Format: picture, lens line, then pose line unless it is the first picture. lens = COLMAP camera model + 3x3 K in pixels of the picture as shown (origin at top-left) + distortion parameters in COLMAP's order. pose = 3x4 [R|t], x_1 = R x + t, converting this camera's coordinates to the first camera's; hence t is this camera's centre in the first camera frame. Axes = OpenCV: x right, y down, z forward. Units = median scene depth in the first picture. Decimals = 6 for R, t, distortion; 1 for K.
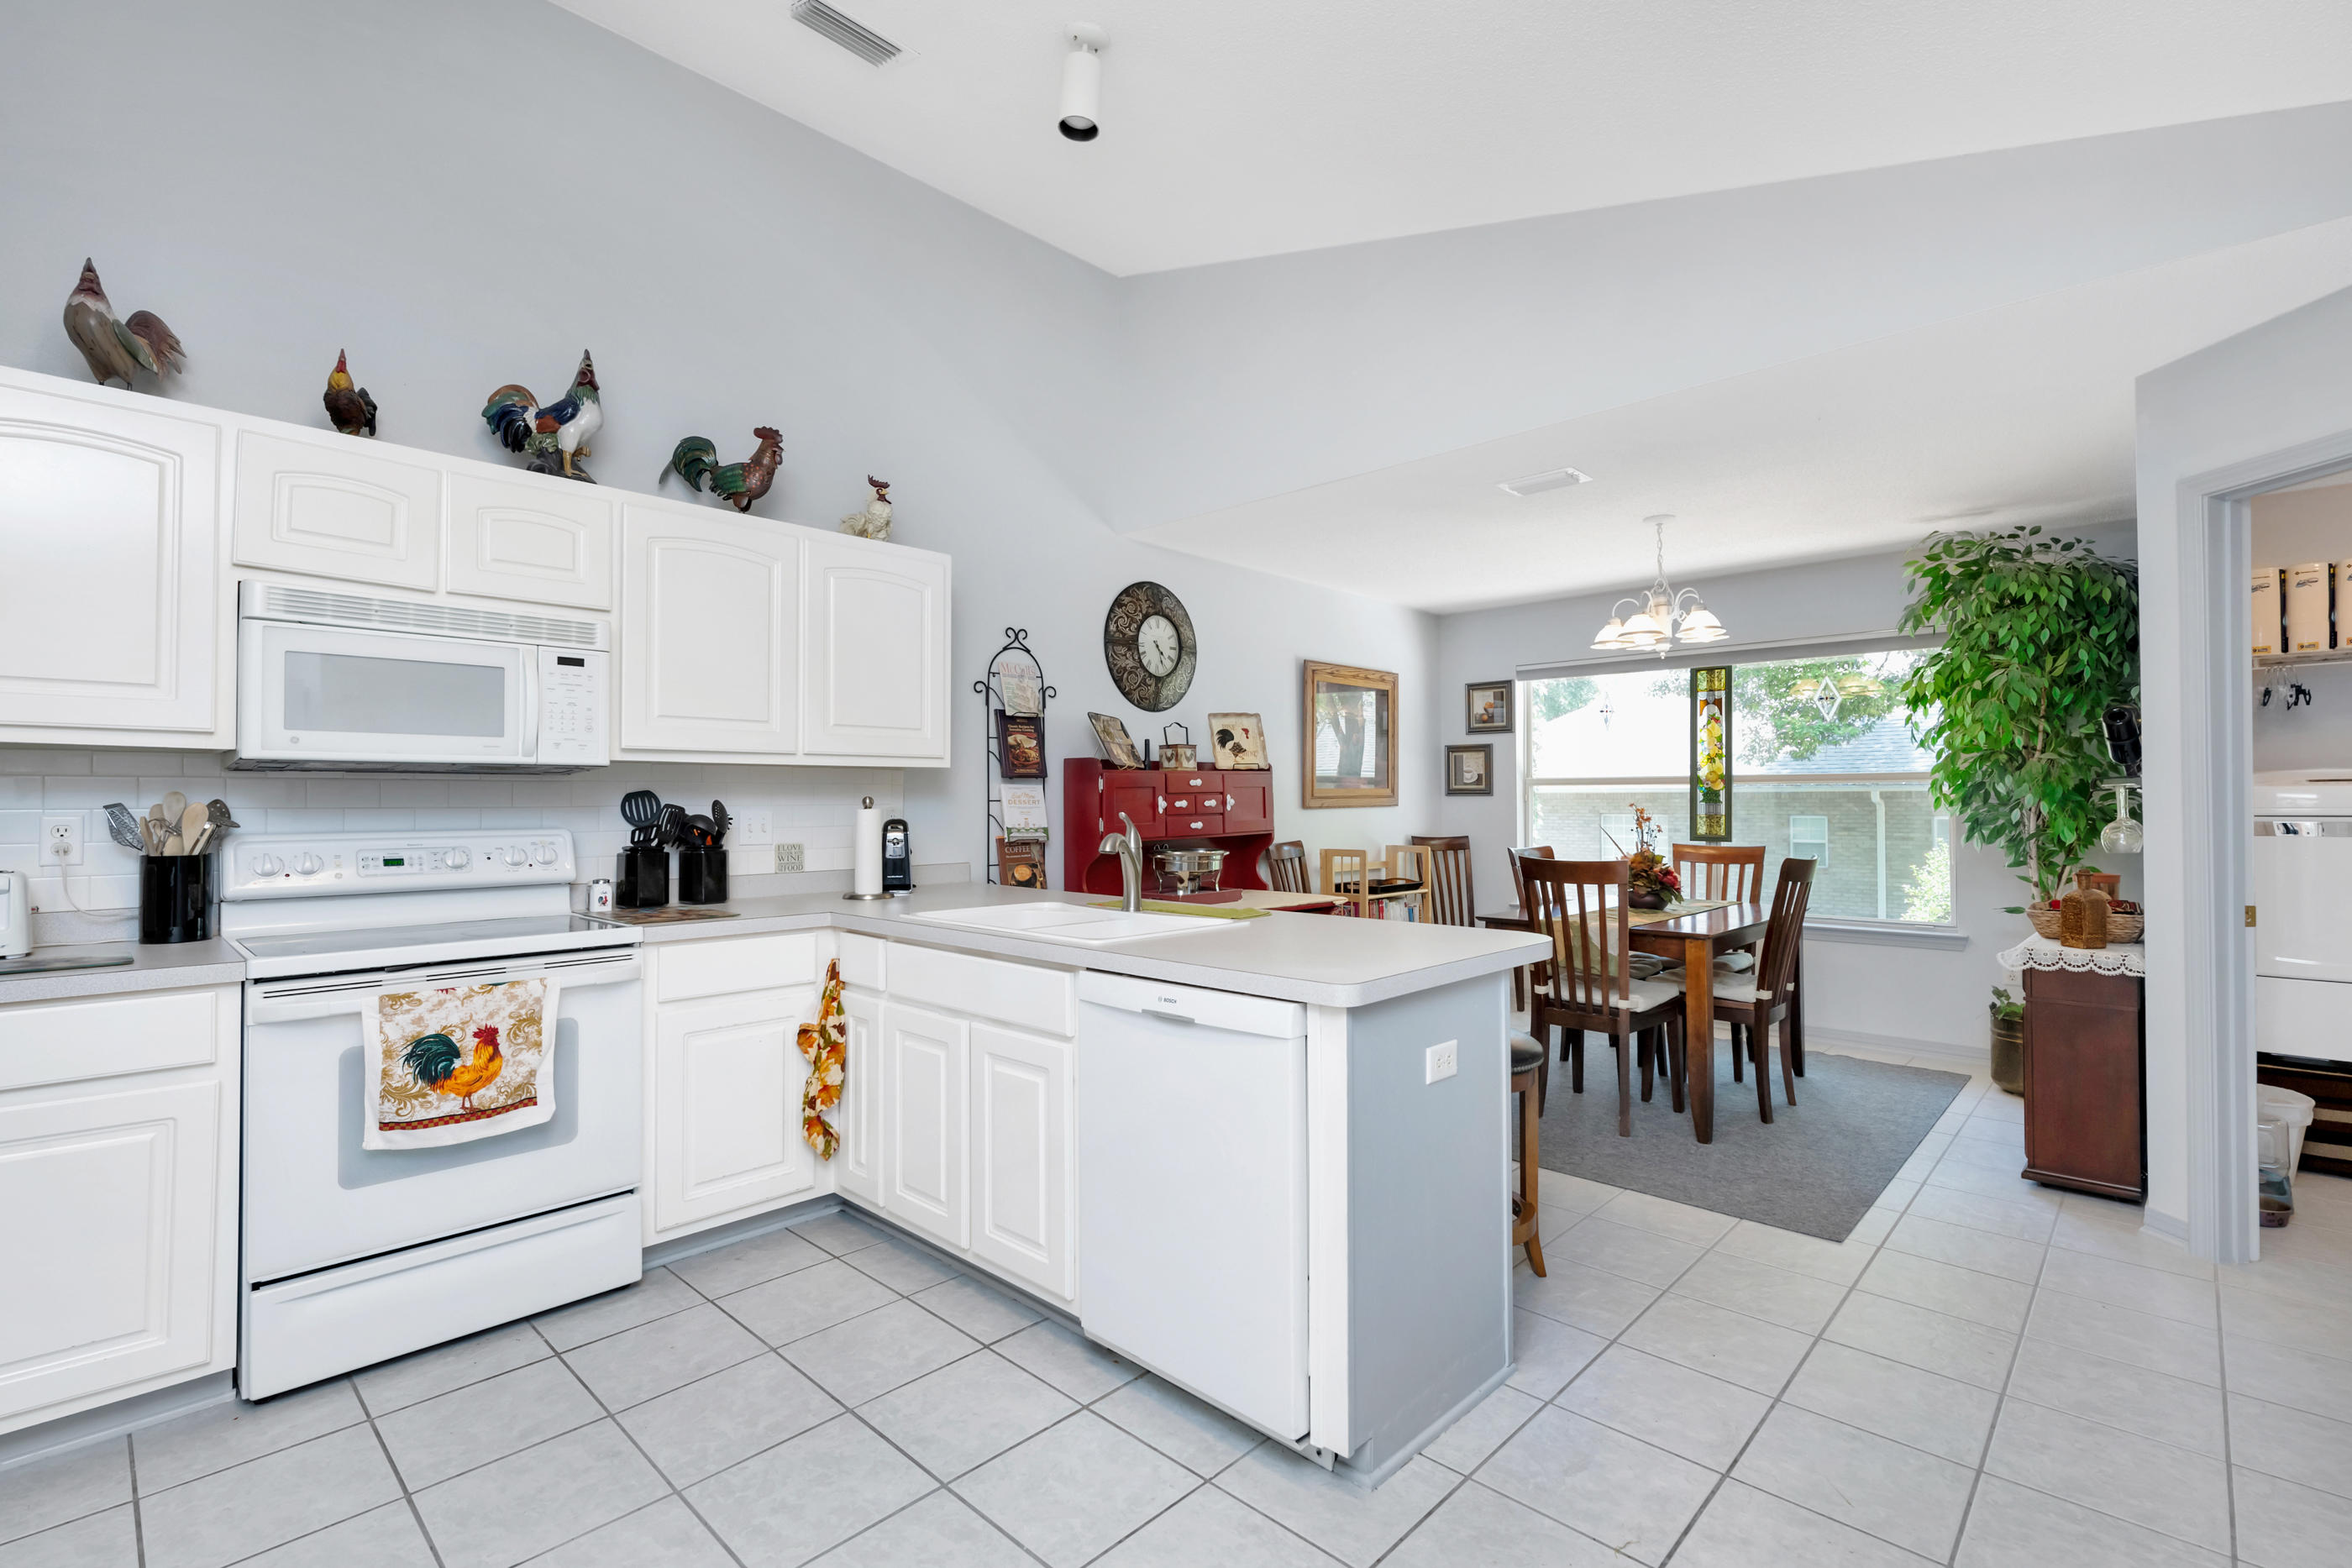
lens RADIAL K [[1054.3, 0, 1193.7], [0, 1054.3, 792.3], [0, 0, 1]] dist [0.002886, -0.003891]
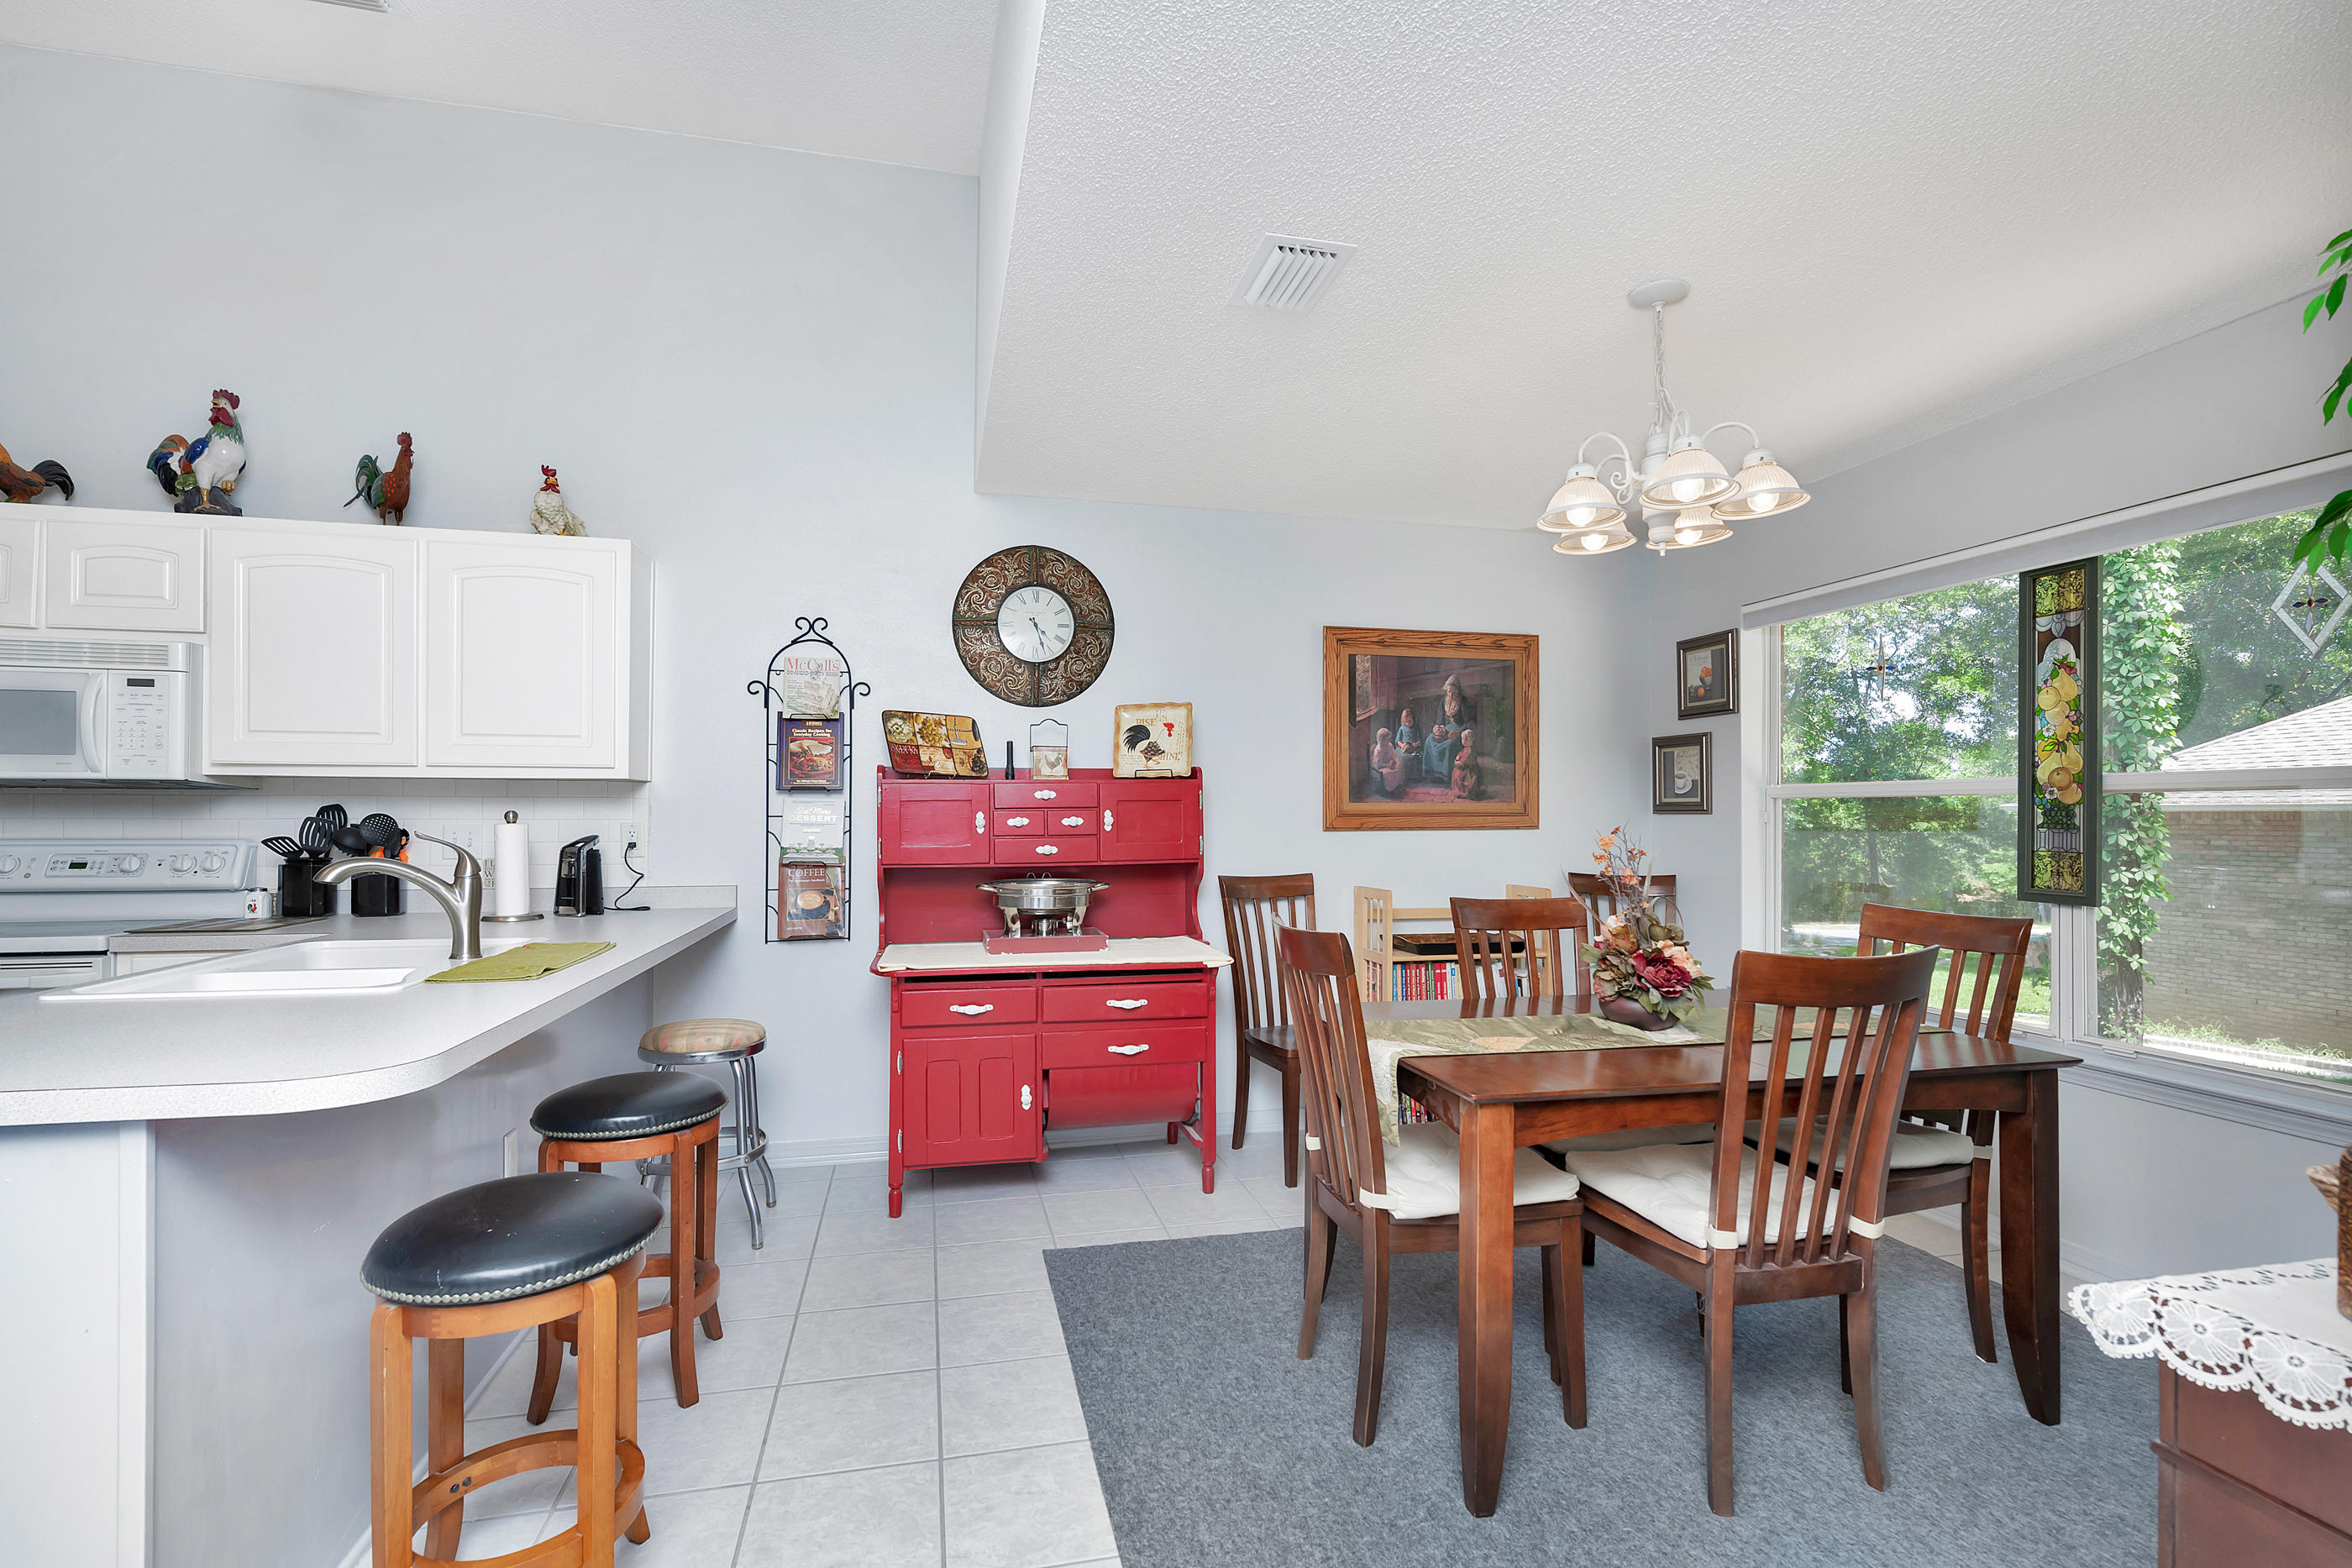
lens RADIAL K [[1054.3, 0, 1175.0], [0, 1054.3, 805.8], [0, 0, 1]] dist [0.002886, -0.003891]
pose [[0.833353, -0.000097, -0.552741, 0.514317], [-0.001944, 0.999993, -0.003107, 0.001222], [0.552738, 0.003664, 0.833347, 0.407719]]
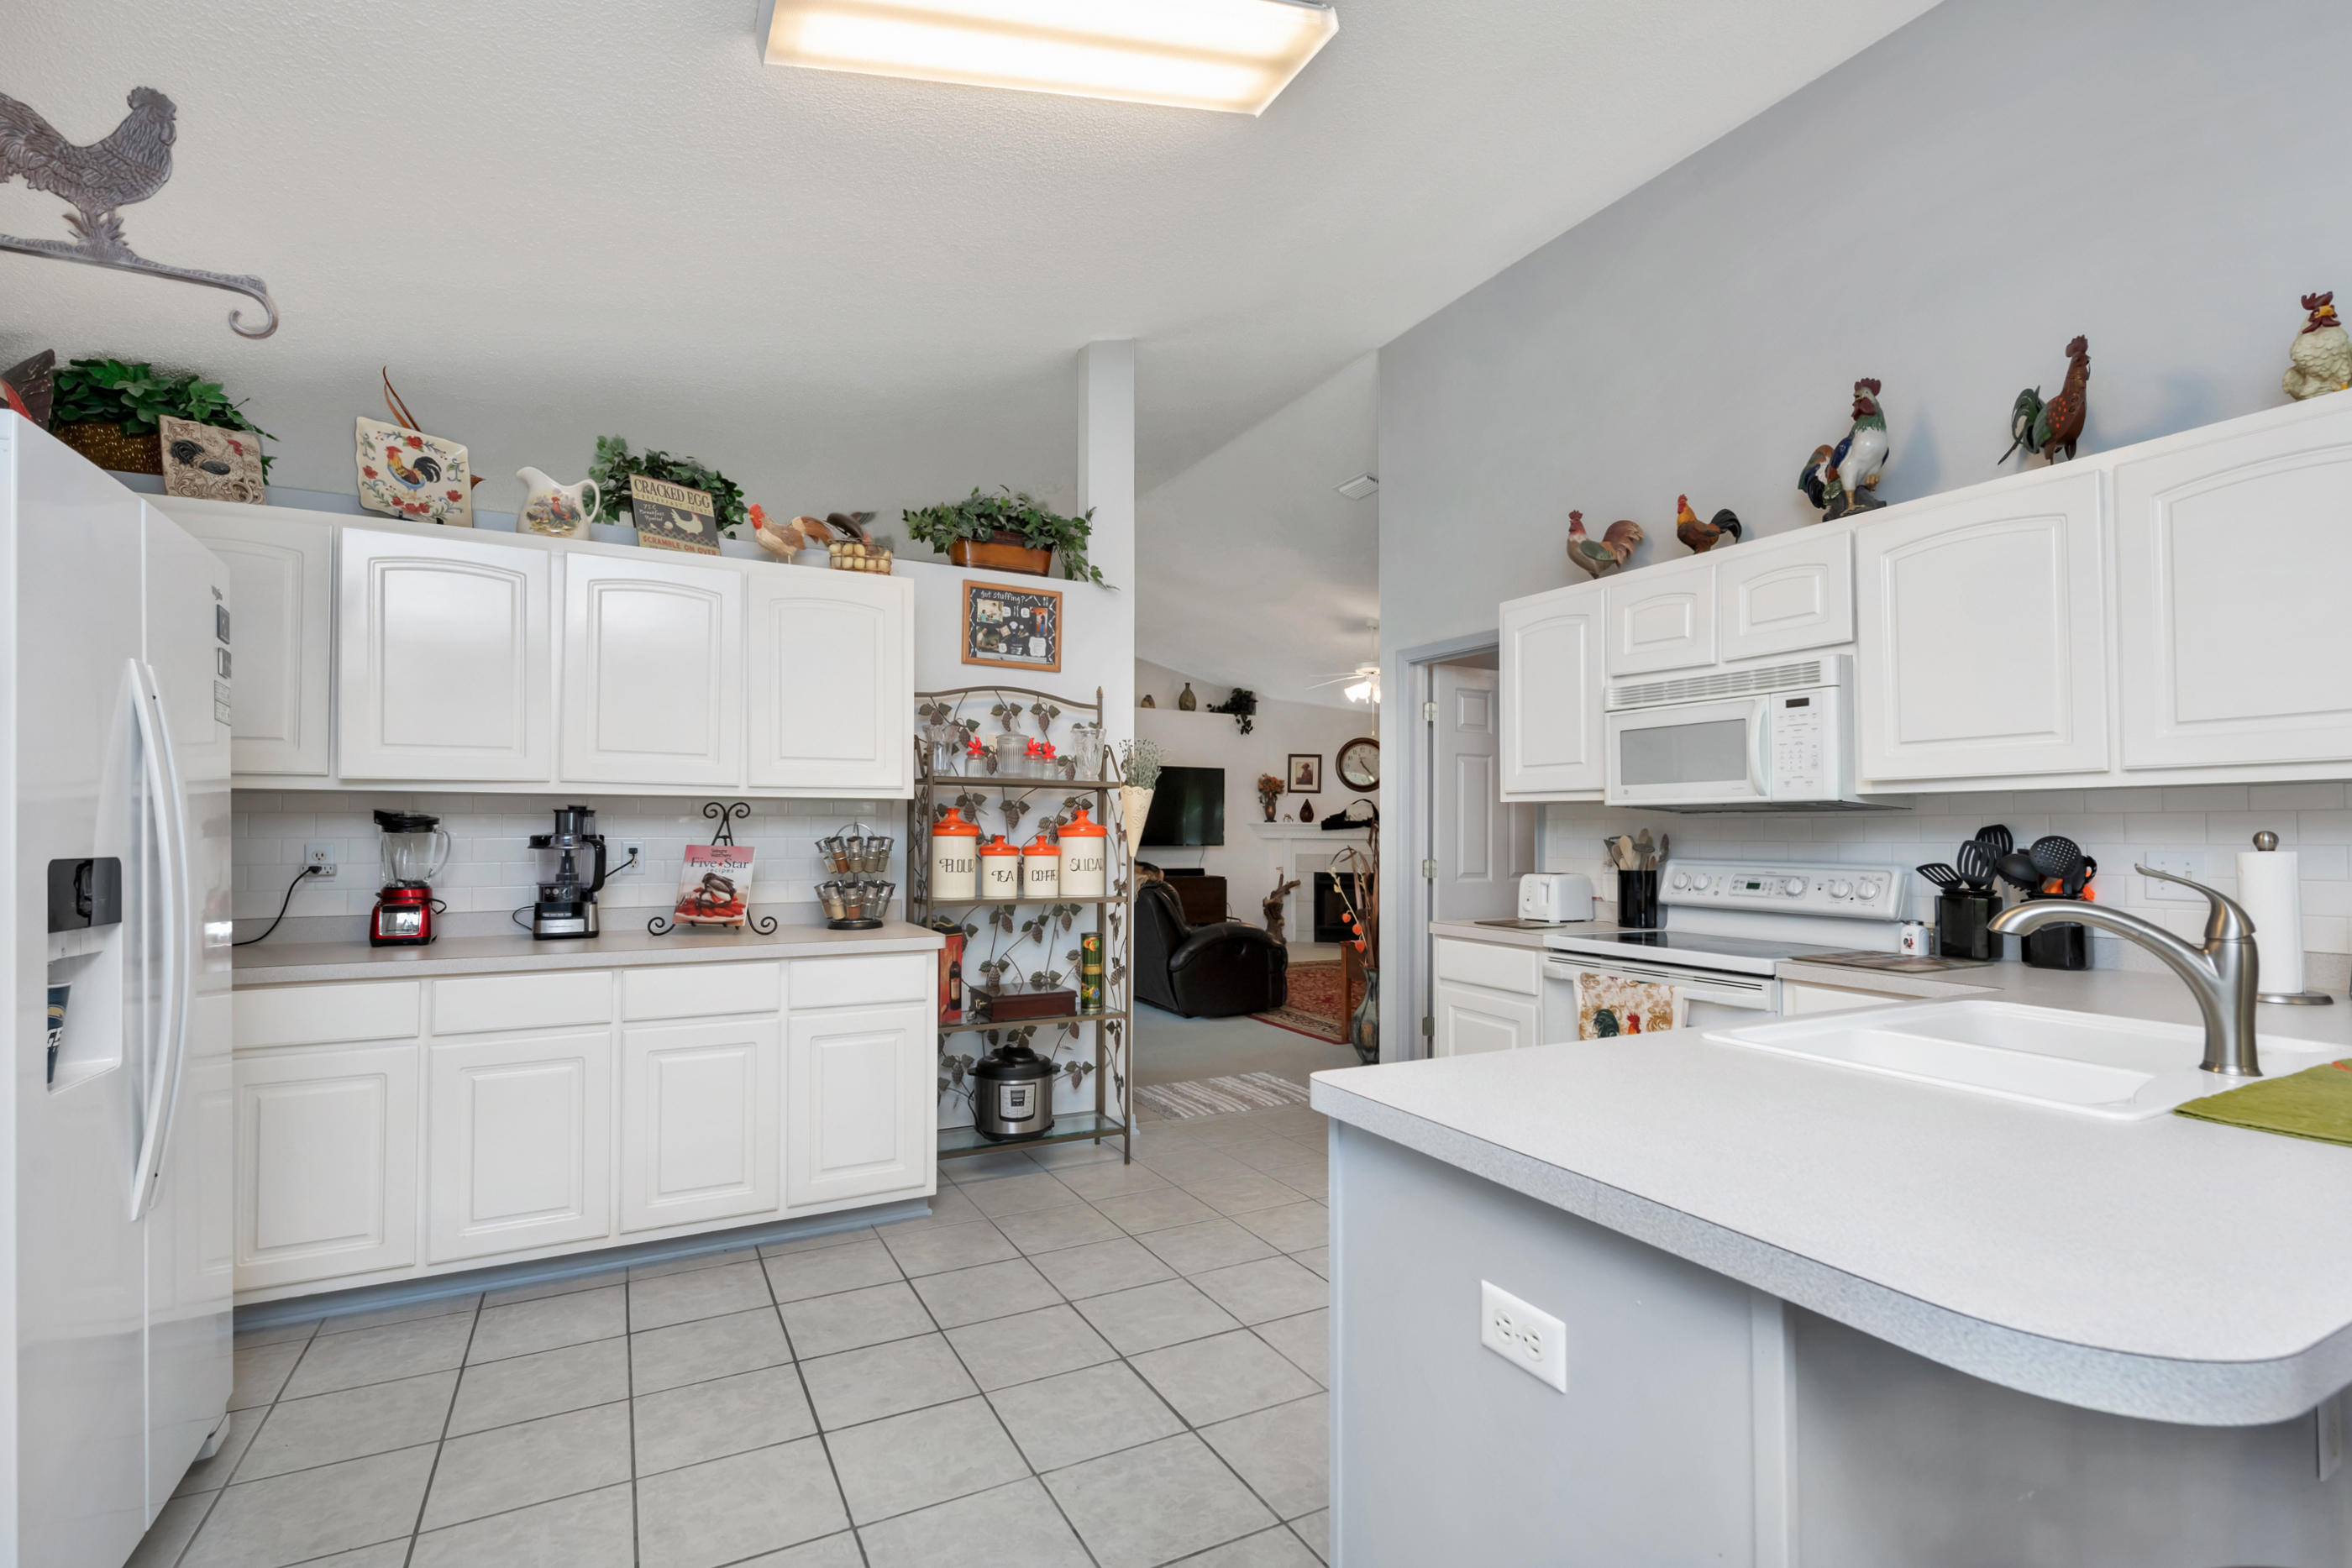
lens RADIAL K [[1054.3, 0, 1171.0], [0, 1054.3, 807.0], [0, 0, 1]] dist [0.002886, -0.003891]
pose [[-0.331843, -0.021381, -0.943092, 0.354381], [0.004274, 0.999699, -0.024168, 0.001279], [0.943325, -0.012051, -0.331652, 0.448530]]
